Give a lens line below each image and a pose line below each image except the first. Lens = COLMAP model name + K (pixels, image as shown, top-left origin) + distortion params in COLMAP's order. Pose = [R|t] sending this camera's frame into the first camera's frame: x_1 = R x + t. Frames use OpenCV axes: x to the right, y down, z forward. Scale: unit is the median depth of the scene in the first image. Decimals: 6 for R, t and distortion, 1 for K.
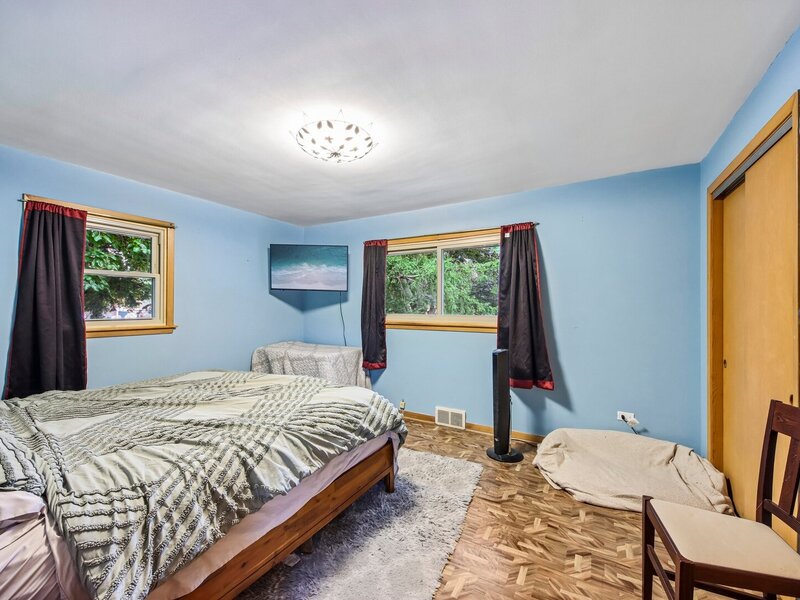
lens RADIAL K [[354.0, 0, 399.2], [0, 354.0, 302.7], [0, 0, 1]] dist [0.041294, -0.027726]
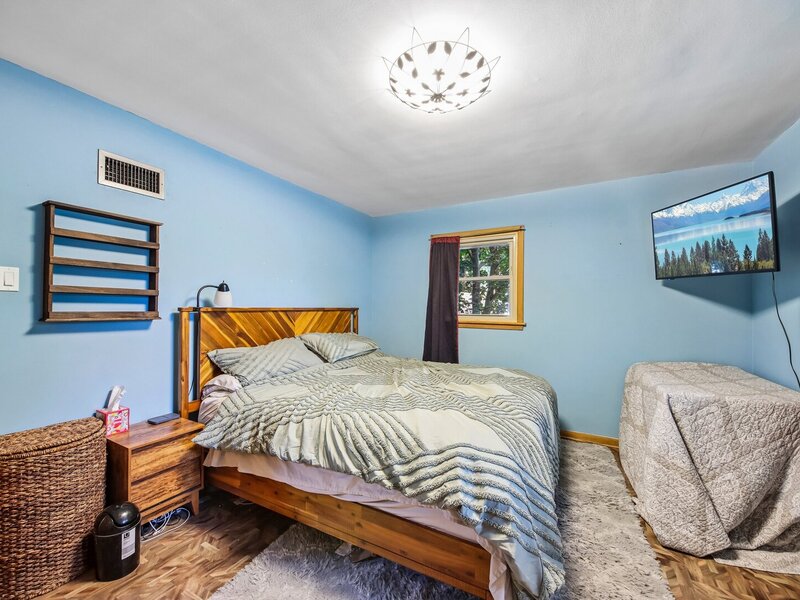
lens RADIAL K [[354.0, 0, 399.2], [0, 354.0, 302.7], [0, 0, 1]] dist [0.041294, -0.027726]
pose [[-0.018902, -0.019602, -0.999629, 0.493904], [0.008421, 0.999769, -0.019764, 0.026170], [0.999786, -0.008791, -0.018732, 0.811595]]
